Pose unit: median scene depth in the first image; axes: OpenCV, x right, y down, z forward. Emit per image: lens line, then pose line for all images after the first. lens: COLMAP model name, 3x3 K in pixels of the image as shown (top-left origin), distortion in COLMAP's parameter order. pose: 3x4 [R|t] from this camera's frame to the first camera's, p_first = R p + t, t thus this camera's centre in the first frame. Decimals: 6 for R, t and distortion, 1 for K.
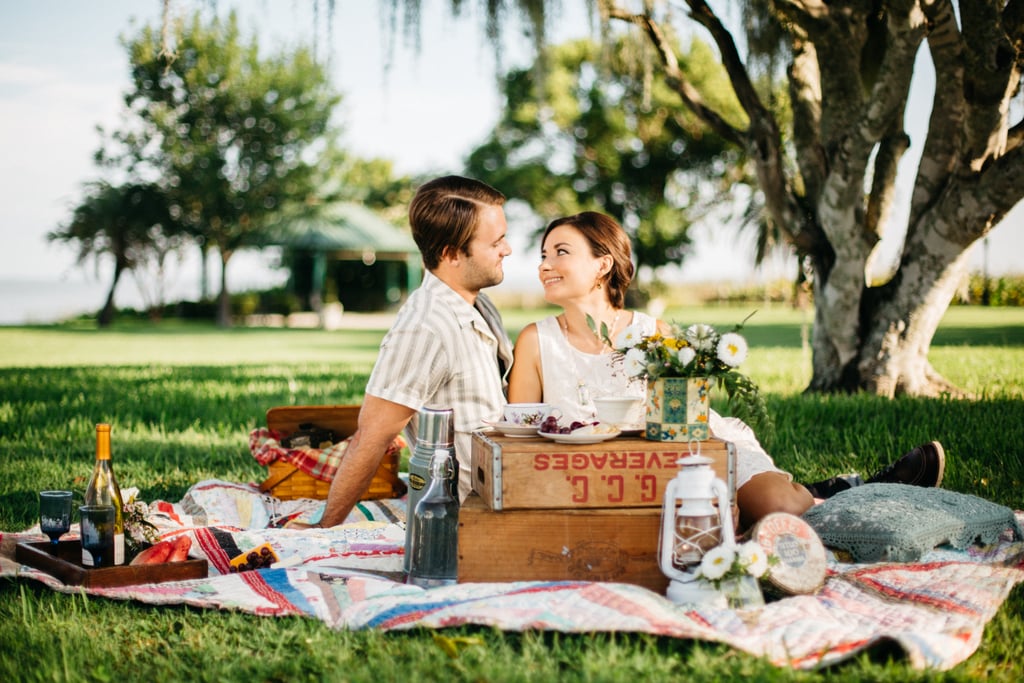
lens RADIAL K [[1771.0, 0, 362.7], [0, 1771.0, 340.9], [0, 0, 1]] dist [-0.204266, 0.272025]
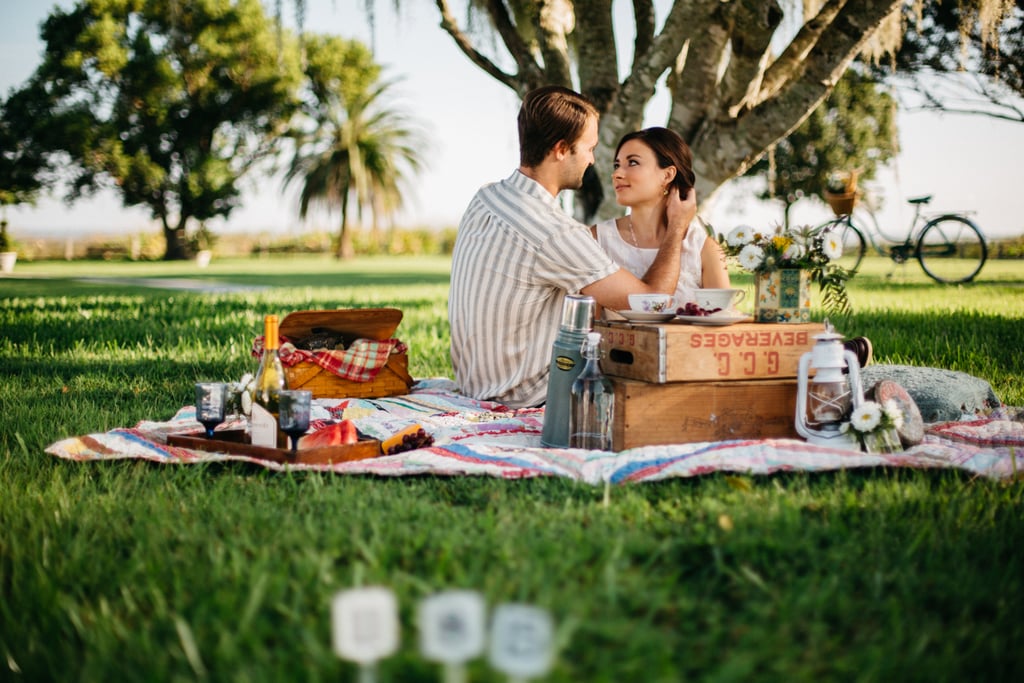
lens RADIAL K [[1771.4, 0, 496.7], [0, 1771.4, 342.7], [0, 0, 1]] dist [-0.136764, 0.015356]
pose [[0.928232, -0.010556, 0.371852, -0.426722], [0.001385, 0.999688, 0.024923, 0.038976], [-0.371999, -0.022620, 0.927957, -0.021875]]
